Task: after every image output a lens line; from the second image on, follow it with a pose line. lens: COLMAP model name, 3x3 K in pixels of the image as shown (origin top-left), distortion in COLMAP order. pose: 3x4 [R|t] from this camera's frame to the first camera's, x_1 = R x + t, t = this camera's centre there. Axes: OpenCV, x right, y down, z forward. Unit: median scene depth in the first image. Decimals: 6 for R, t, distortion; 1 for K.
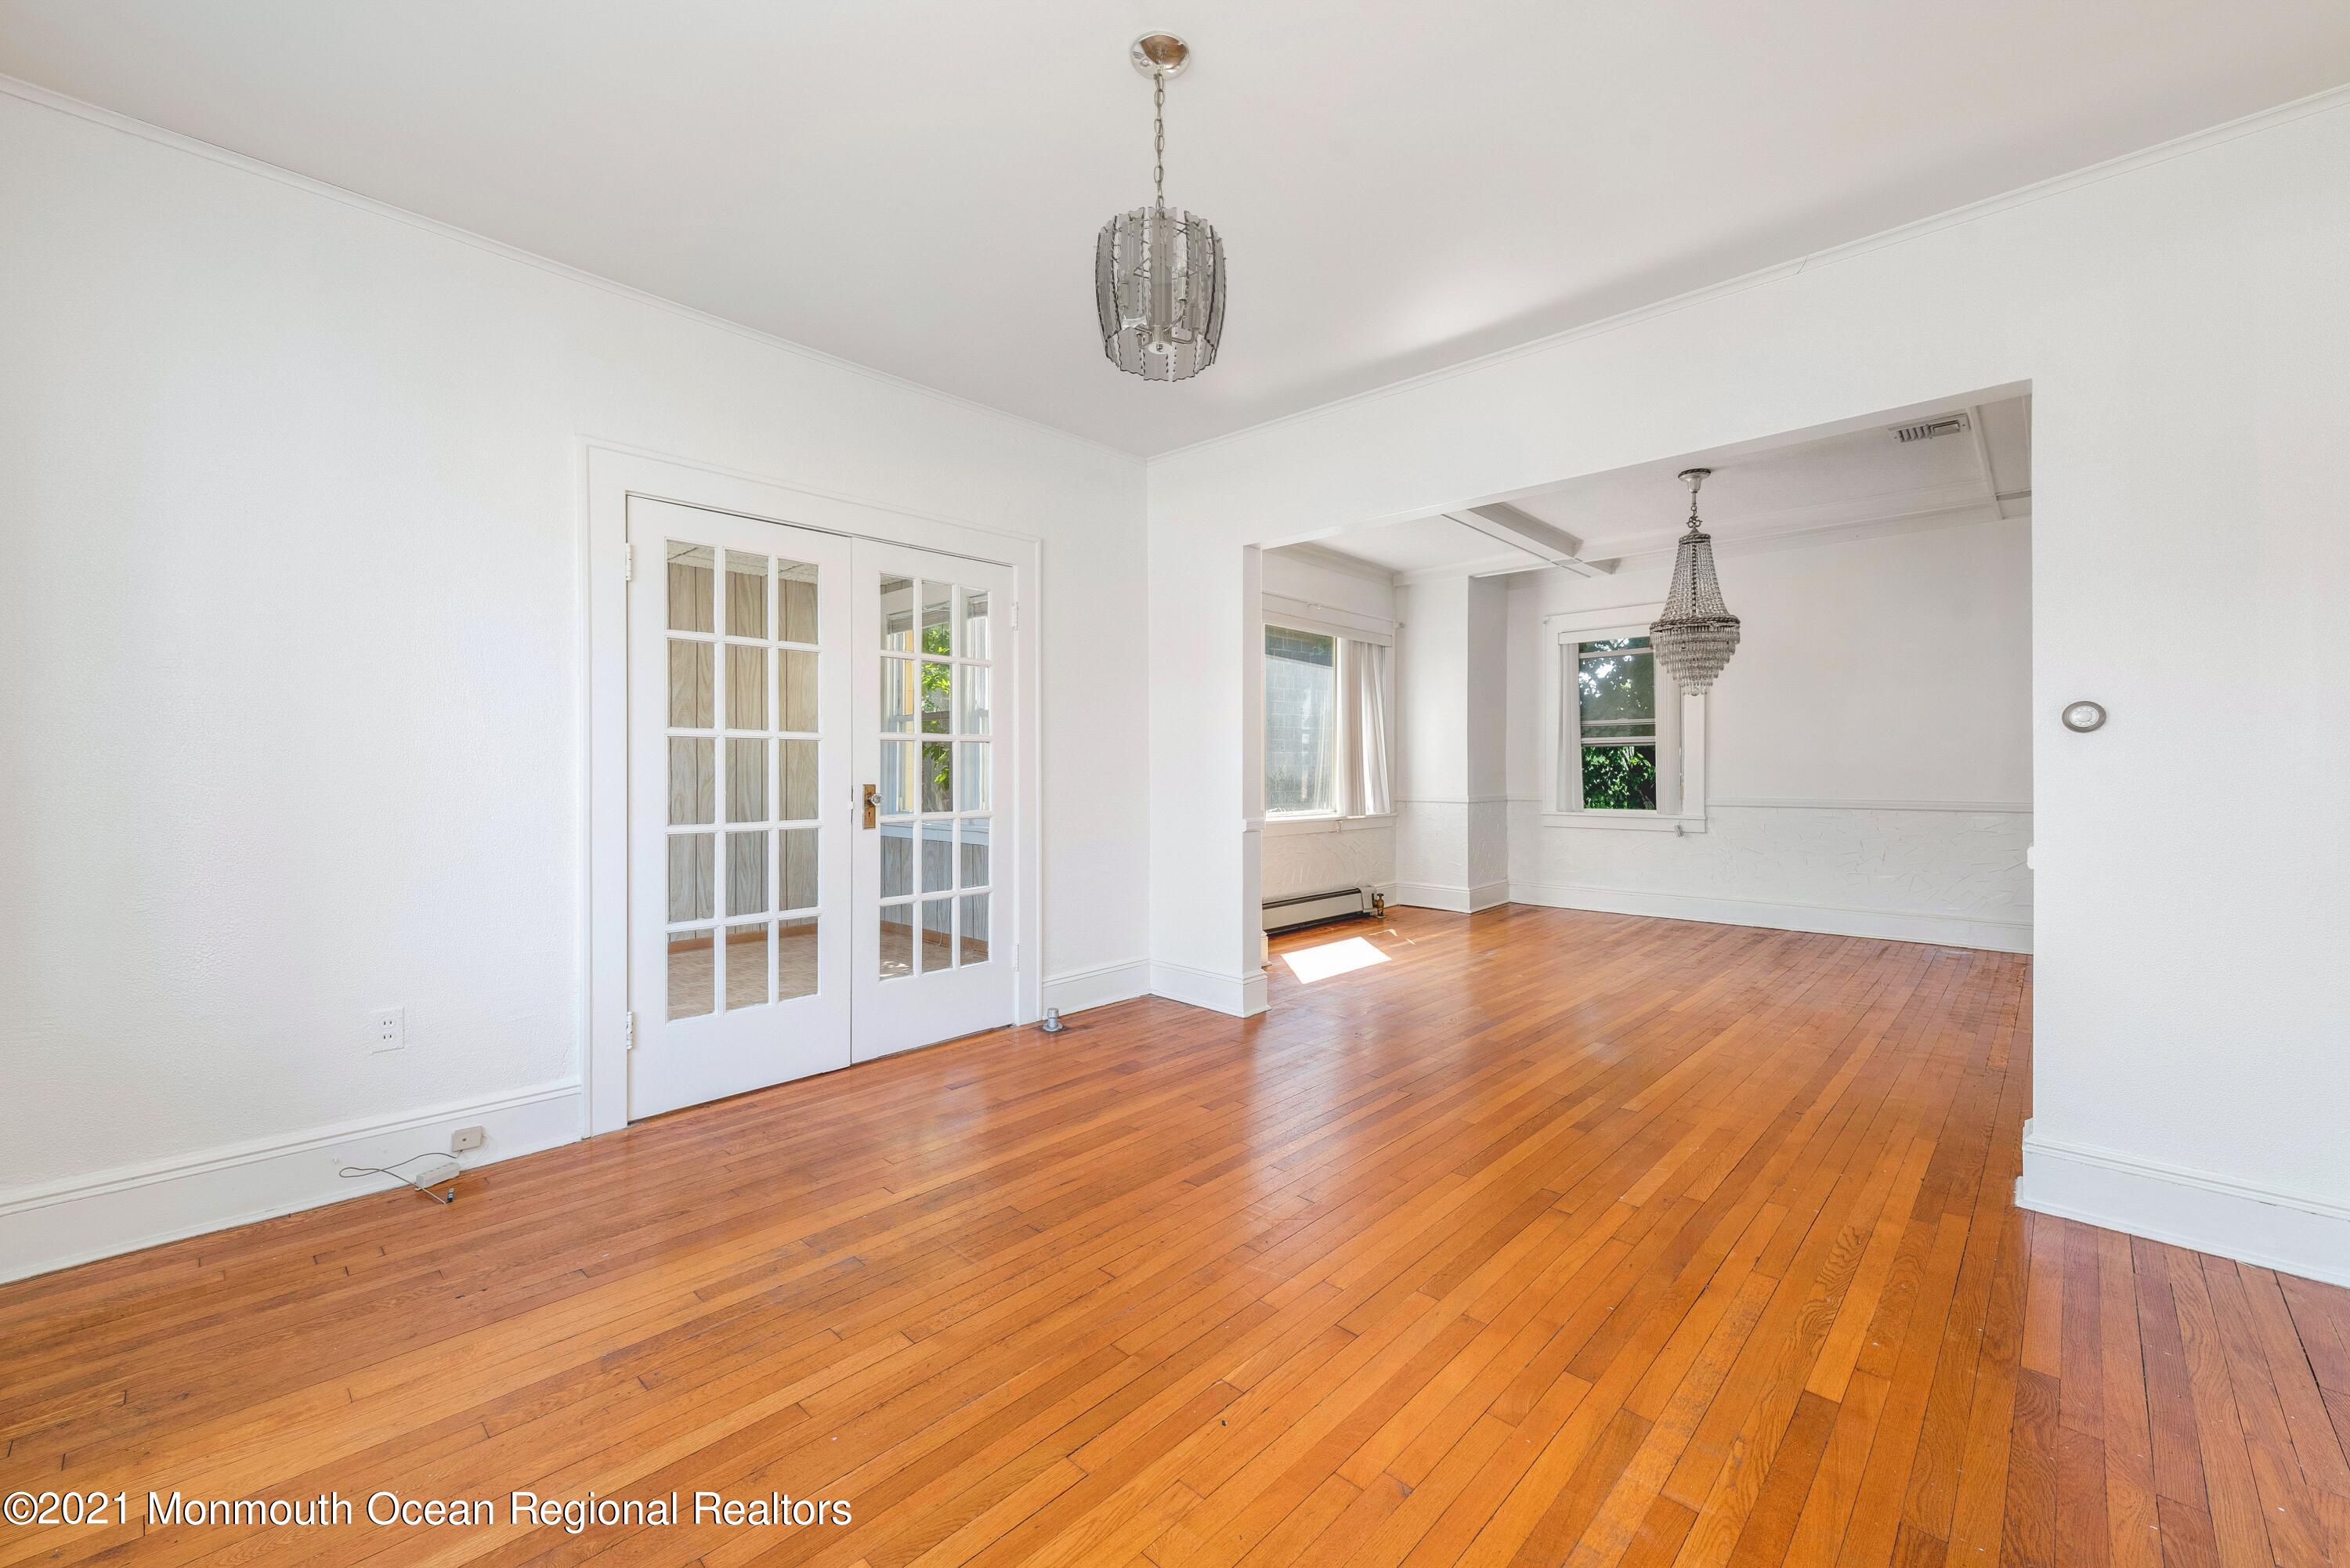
lens RADIAL K [[931.9, 0, 1178.6], [0, 931.9, 770.0], [0, 0, 1]] dist [0.001017, 0.000121]
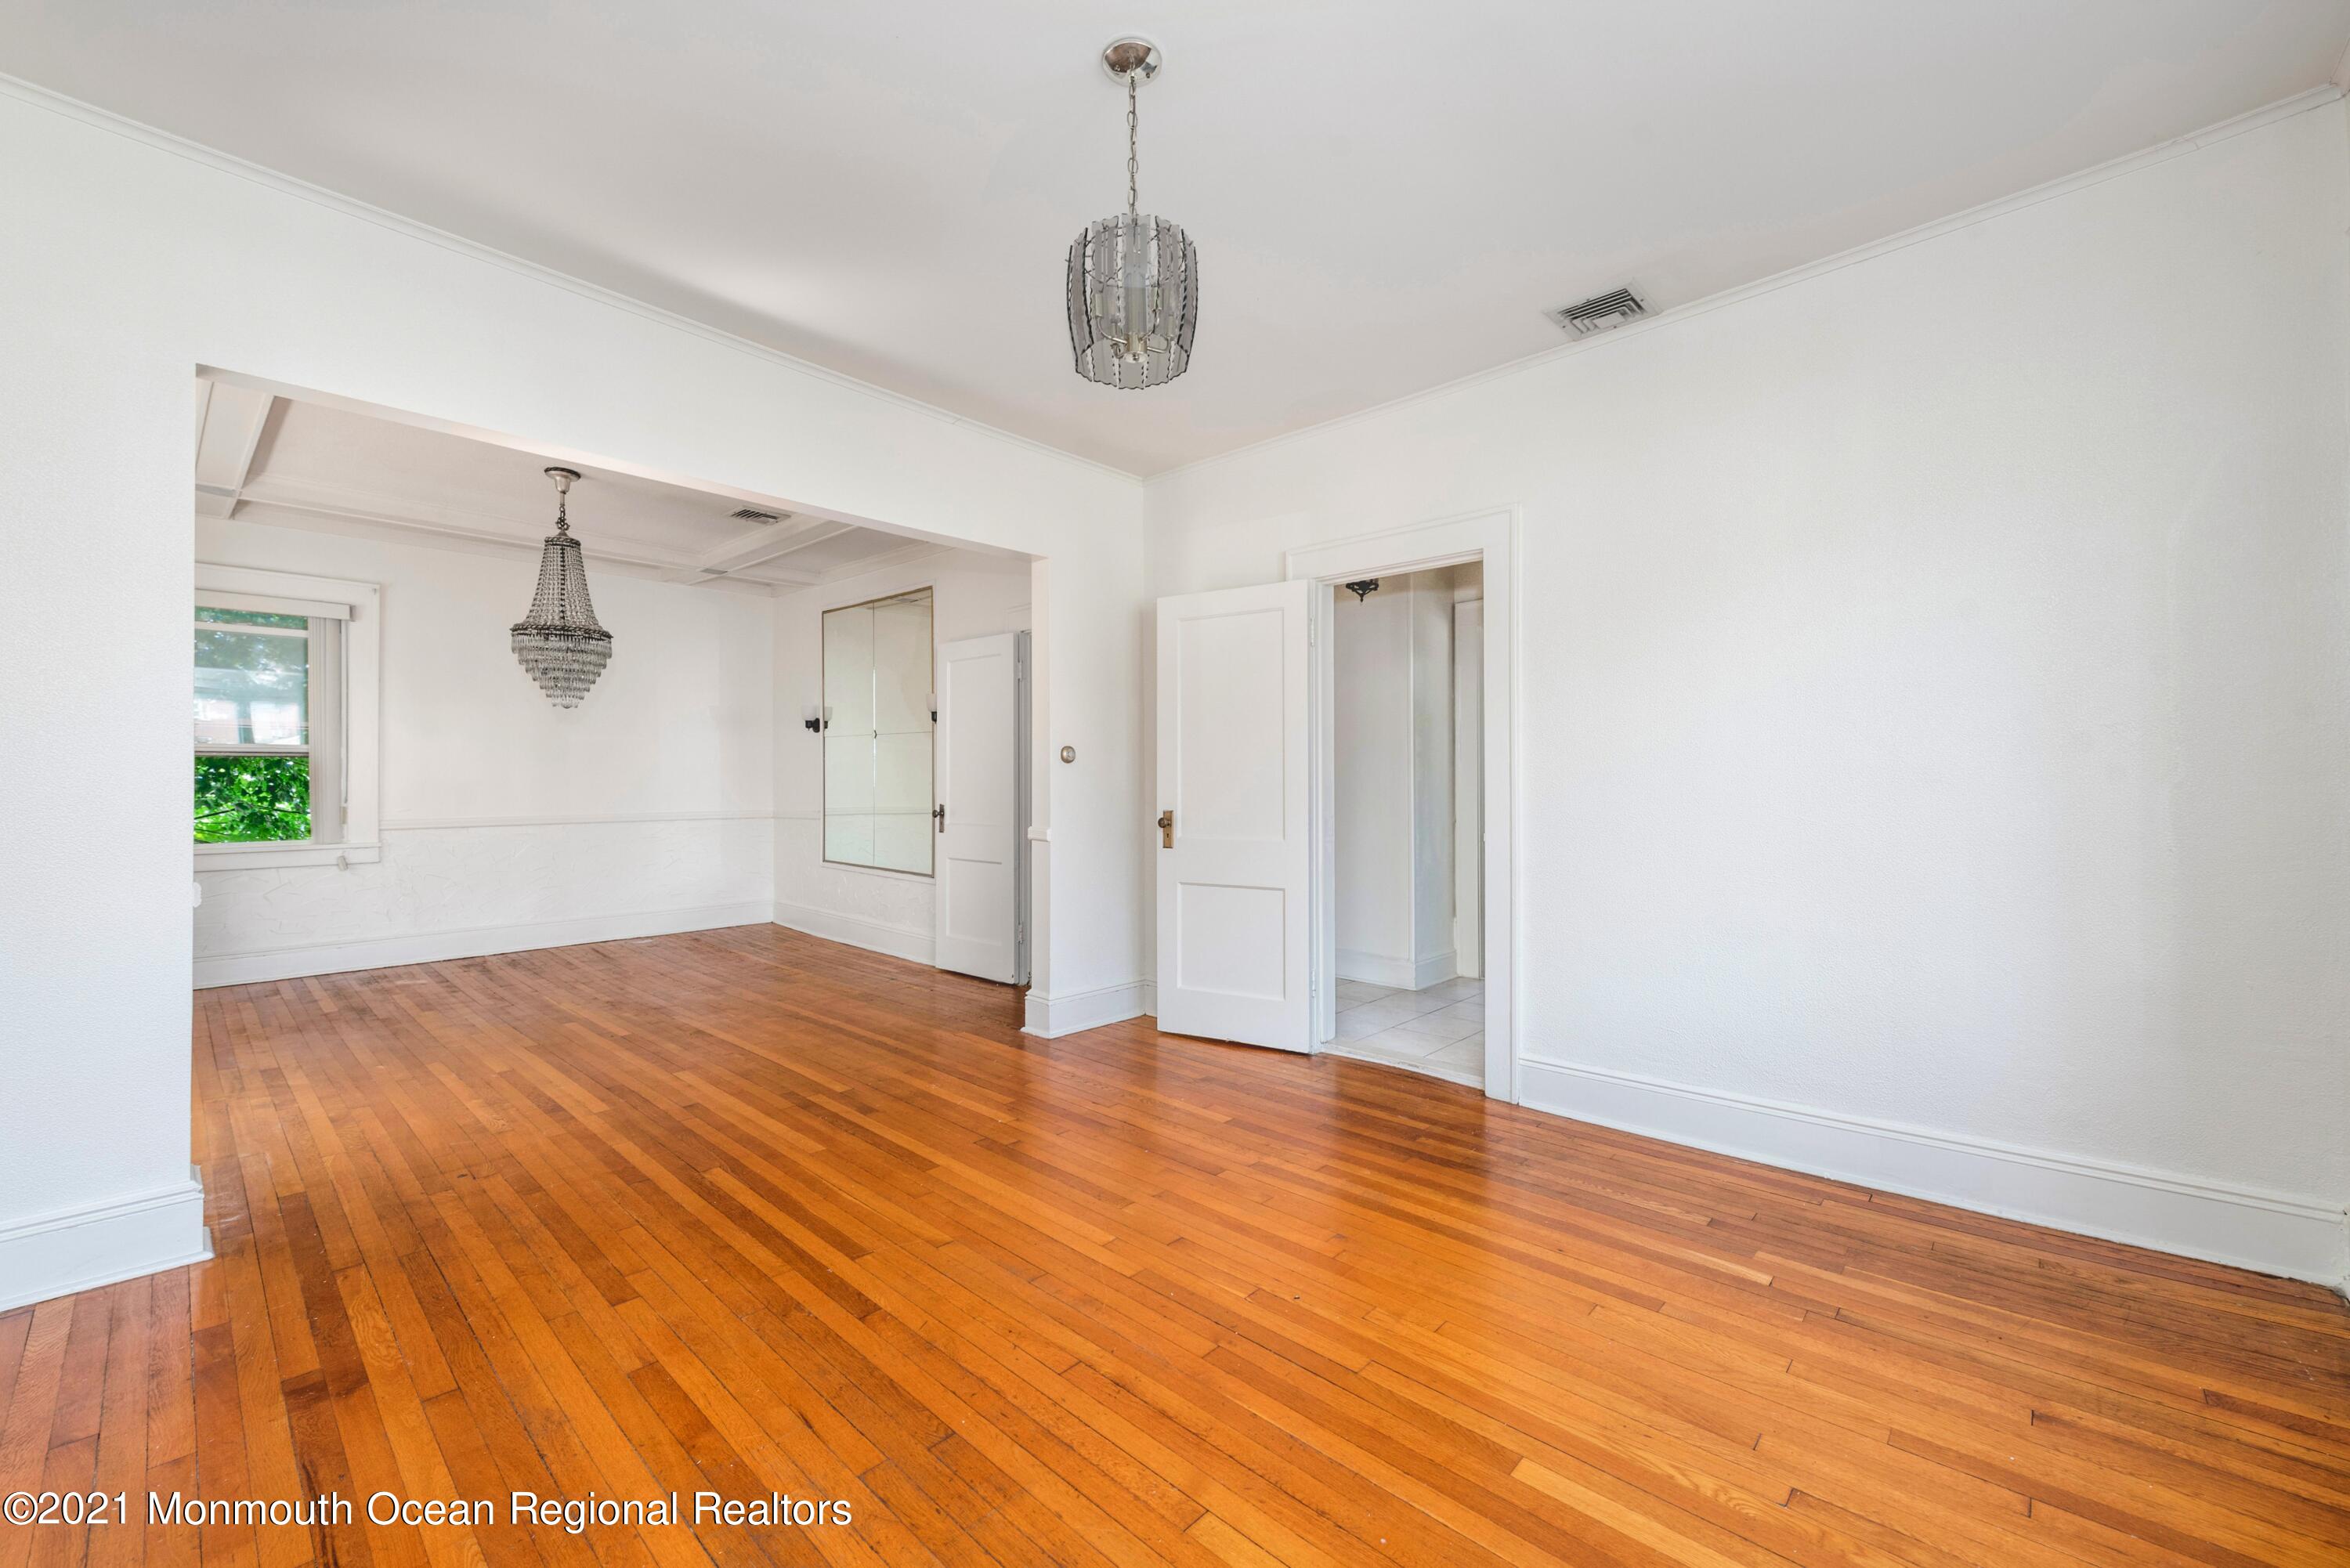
lens RADIAL K [[942.0, 0, 1185.3], [0, 942.0, 767.0], [0, 0, 1]] dist [0.001994, 0.000221]
pose [[-0.013691, 0.009443, 0.999862, -0.615689], [0.010444, 0.999902, -0.009300, -0.005695], [-0.999852, 0.010315, -0.013789, 0.578174]]
